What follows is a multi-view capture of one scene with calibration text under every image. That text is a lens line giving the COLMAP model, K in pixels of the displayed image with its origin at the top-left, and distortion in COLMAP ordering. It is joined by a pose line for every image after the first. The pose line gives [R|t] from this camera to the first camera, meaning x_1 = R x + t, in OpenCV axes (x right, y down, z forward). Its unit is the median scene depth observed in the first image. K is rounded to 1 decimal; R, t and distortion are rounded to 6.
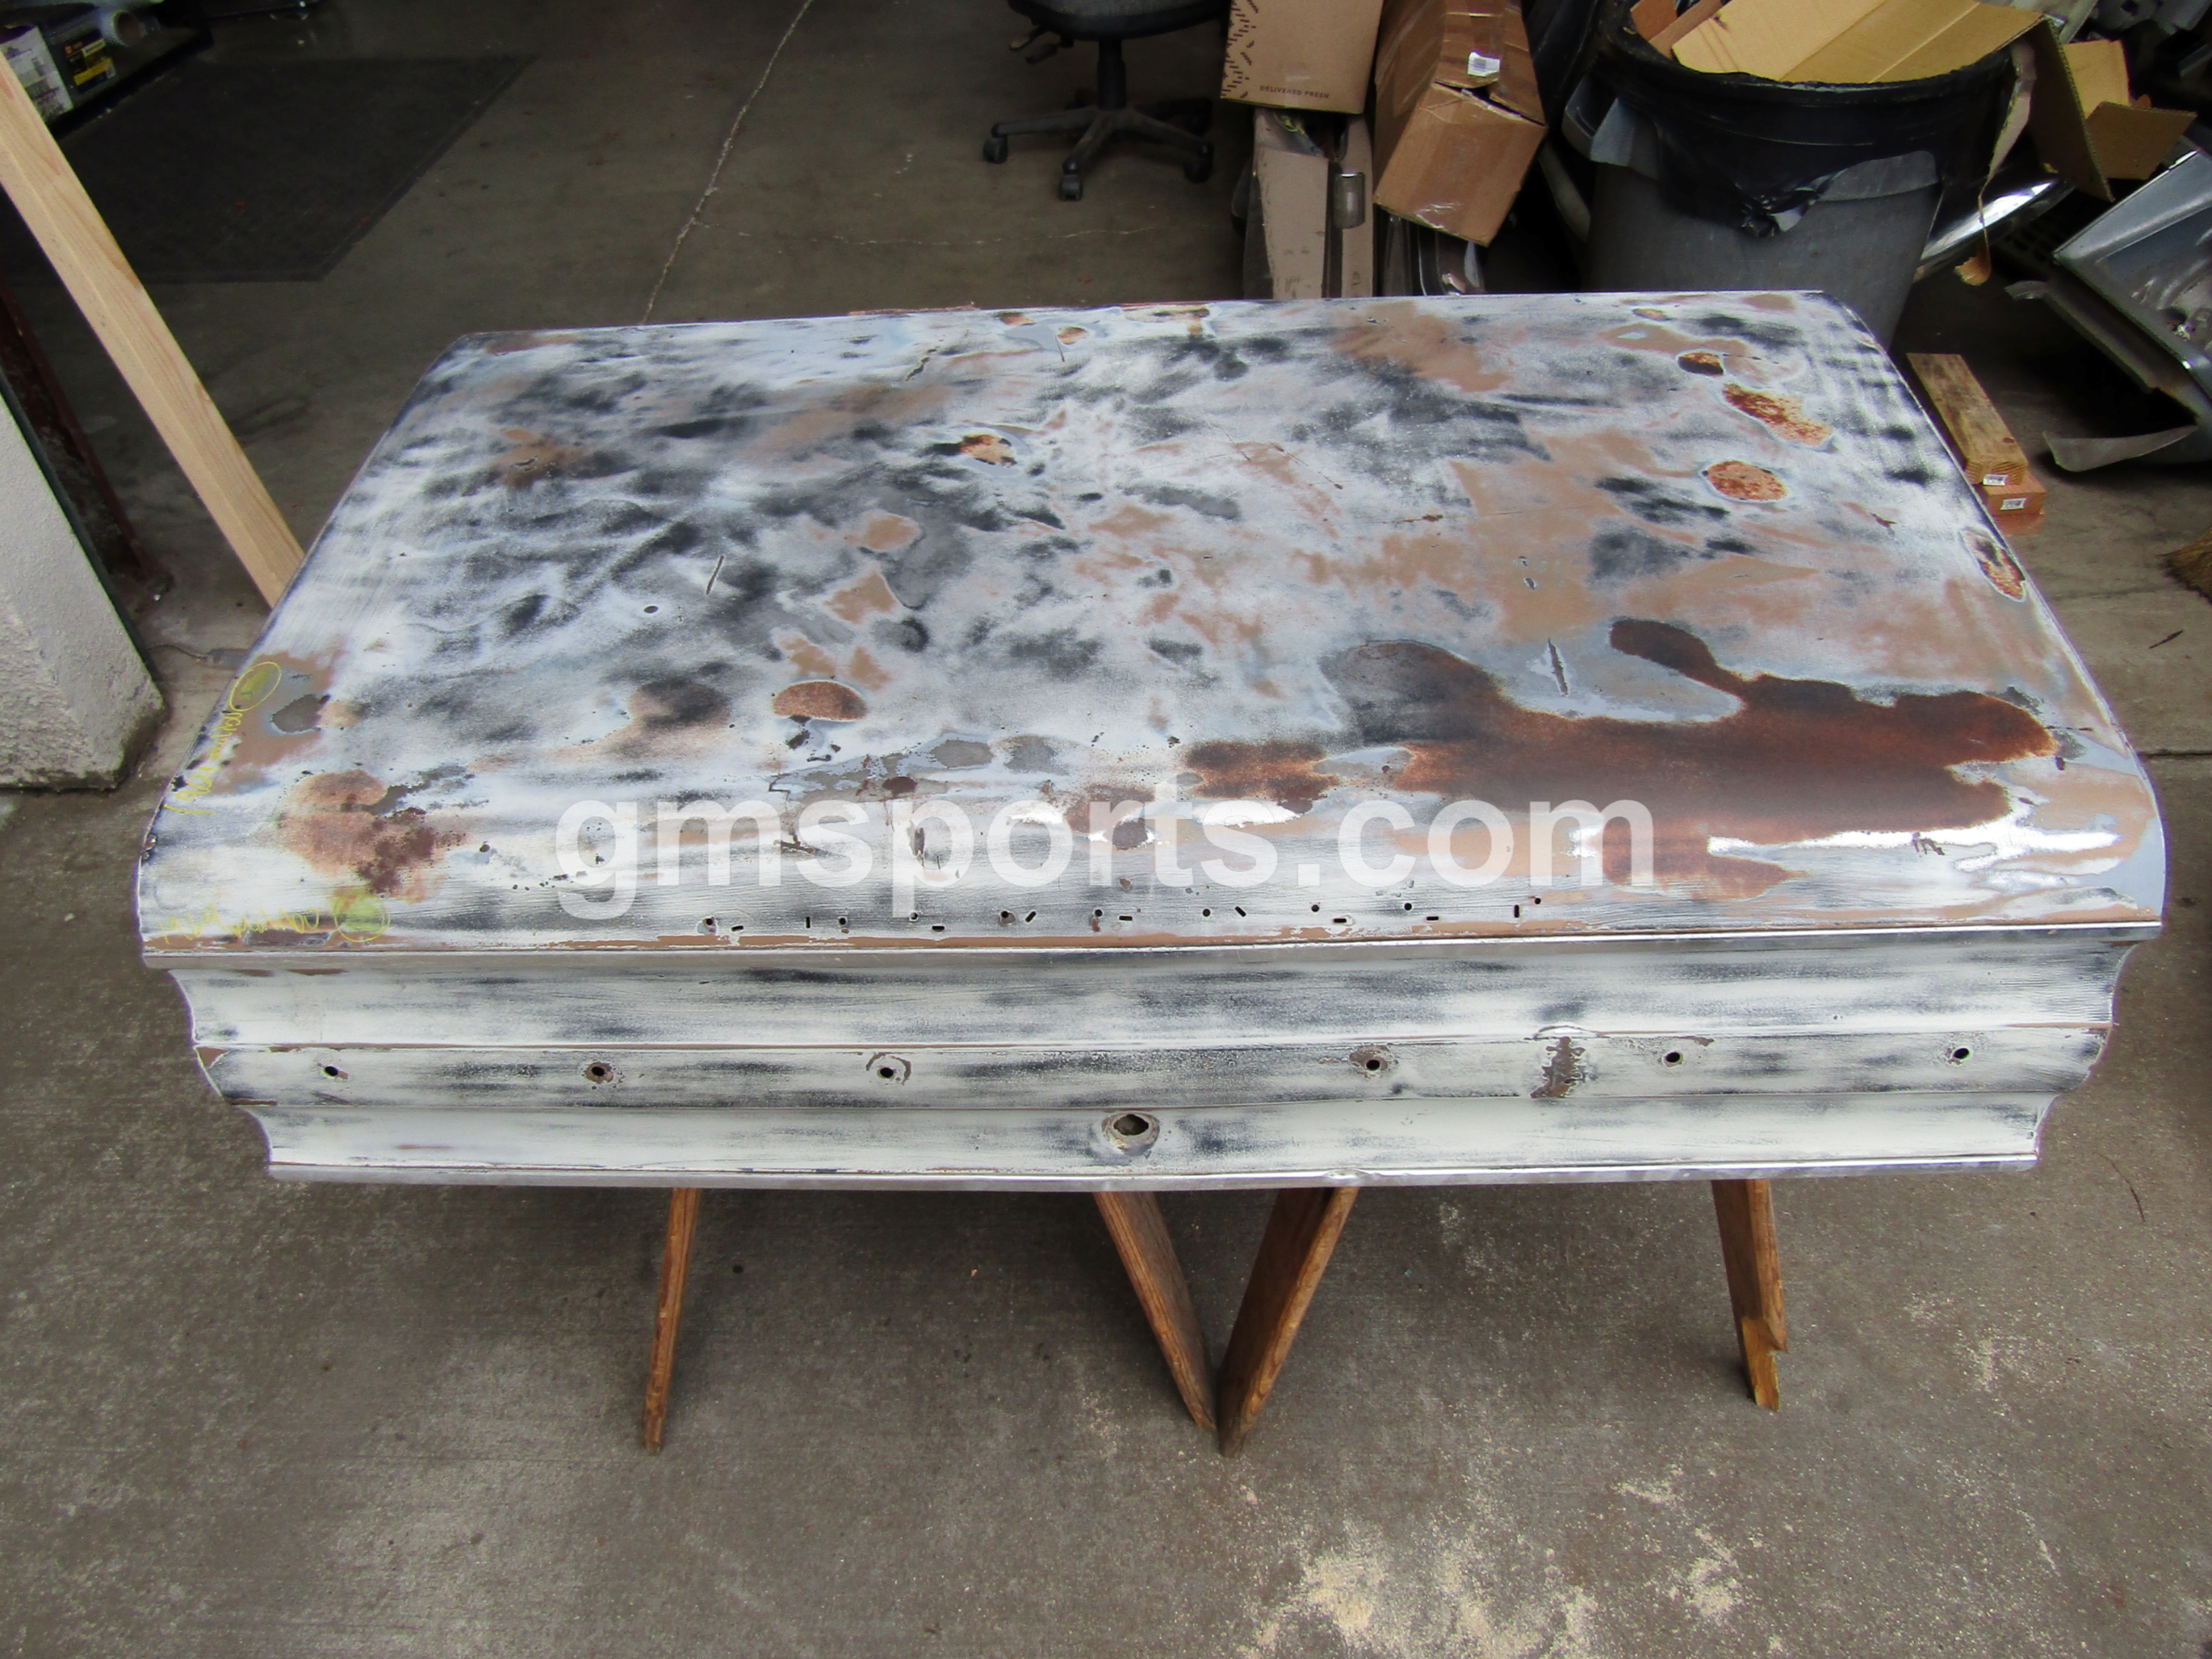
lens RADIAL K [[1570.7, 0, 1098.7], [0, 1570.7, 836.0], [0, 0, 1]] dist [-0.008970, 0.000056]
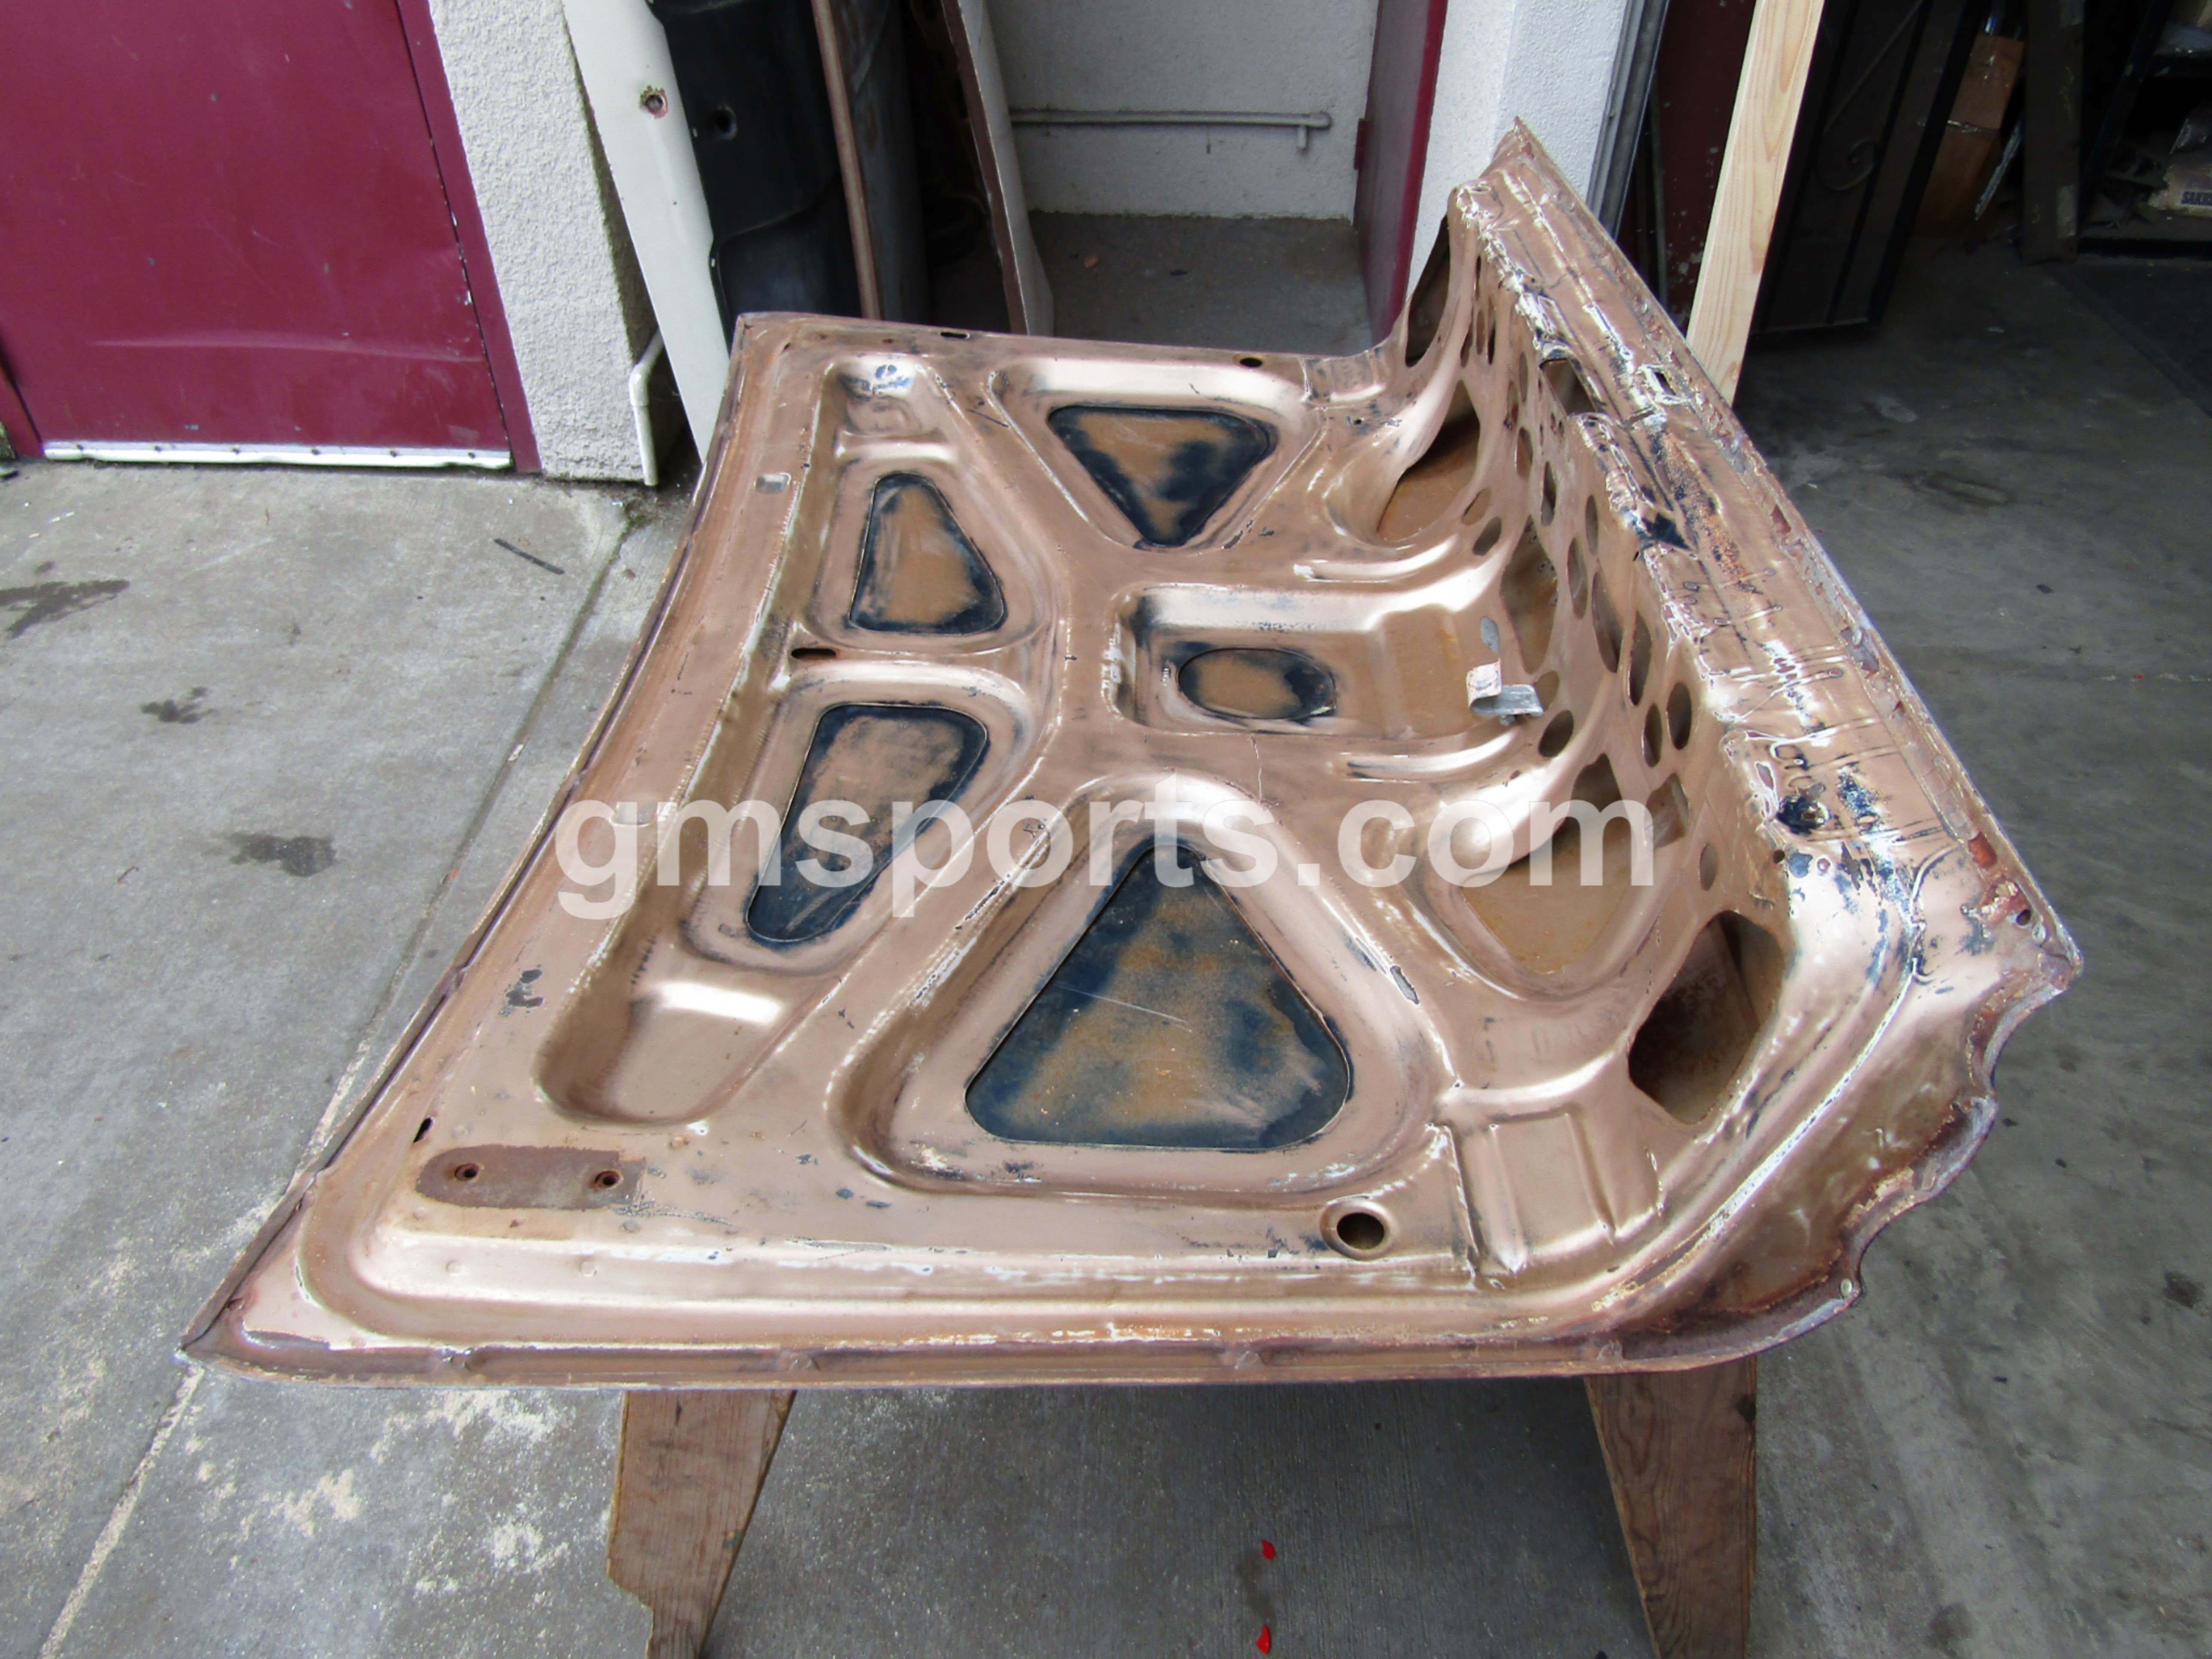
lens RADIAL K [[1570.7, 0, 1108.4], [0, 1570.7, 825.2], [0, 0, 1]] dist [-0.008970, 0.000056]
pose [[-0.019572, 0.663836, -0.747622, 0.848455], [-0.681204, 0.538489, 0.495974, -0.598554], [0.731832, 0.518991, 0.441668, 0.549238]]
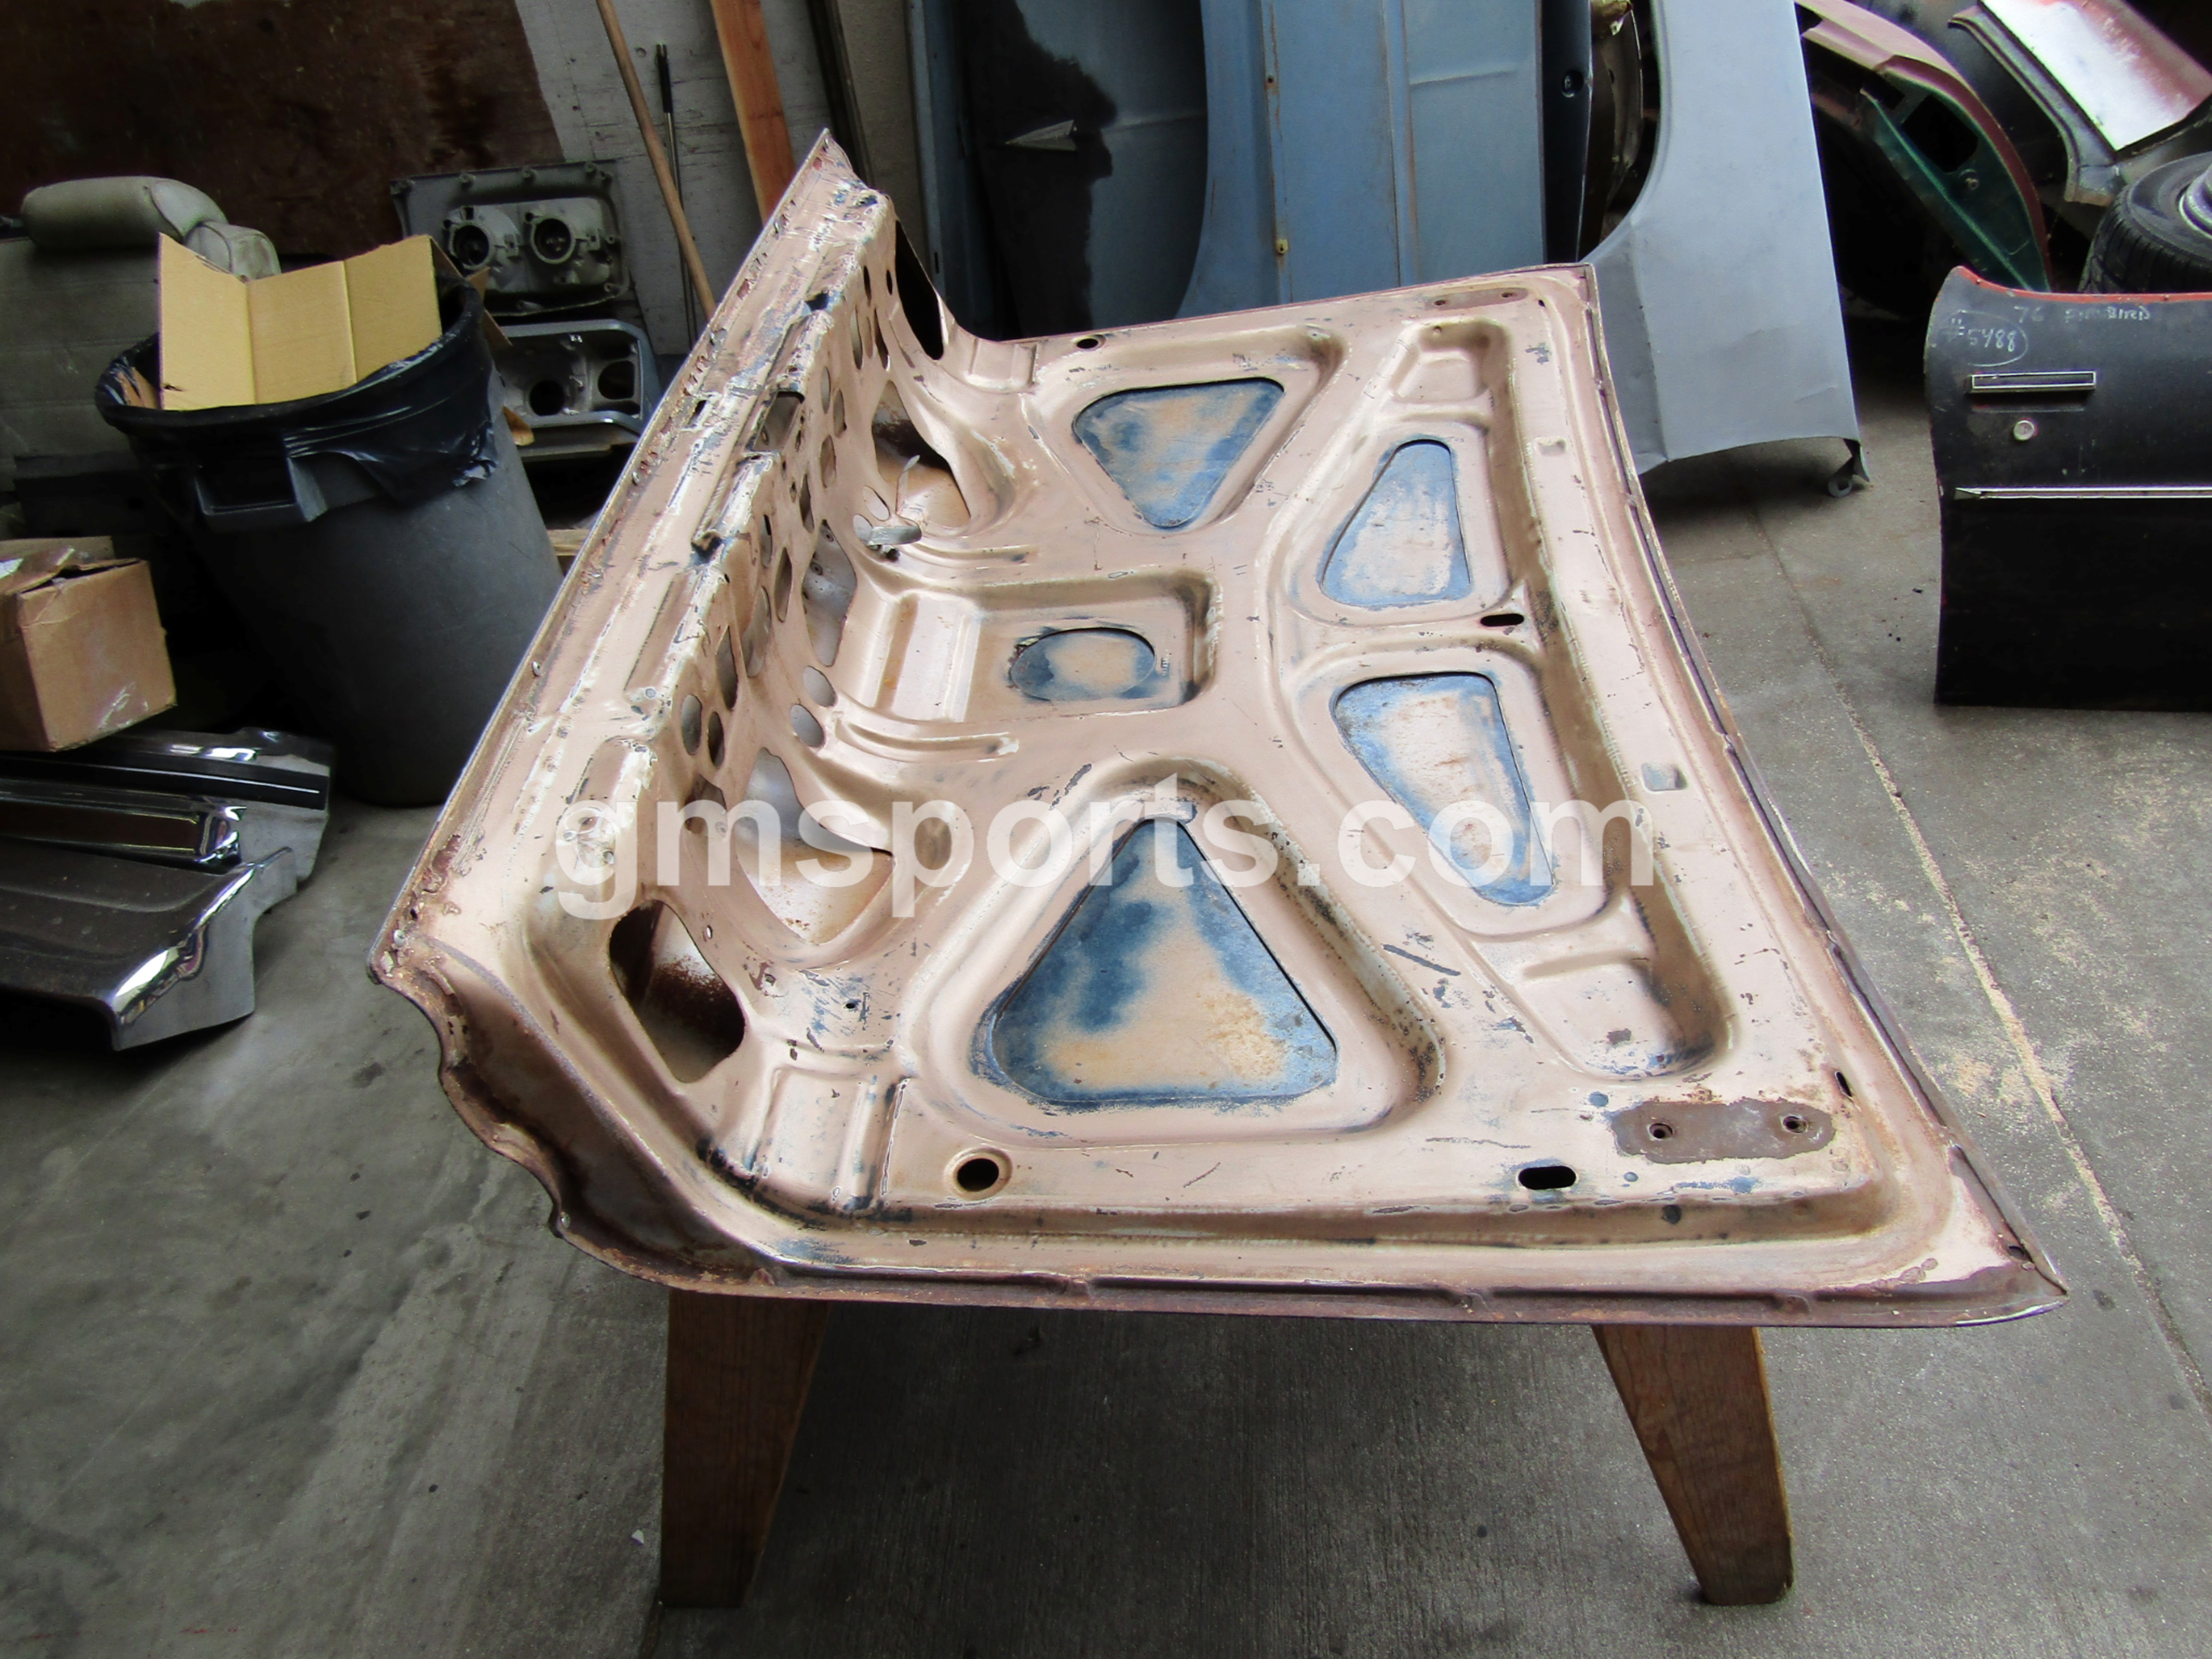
lens RADIAL K [[1570.7, 0, 1103.6], [0, 1570.7, 835.0], [0, 0, 1]] dist [-0.008970, 0.000056]
pose [[0.052358, -0.624837, 0.778997, -0.827604], [0.744141, 0.544624, 0.386830, -0.555697], [-0.665967, 0.559430, 0.493483, 0.538559]]
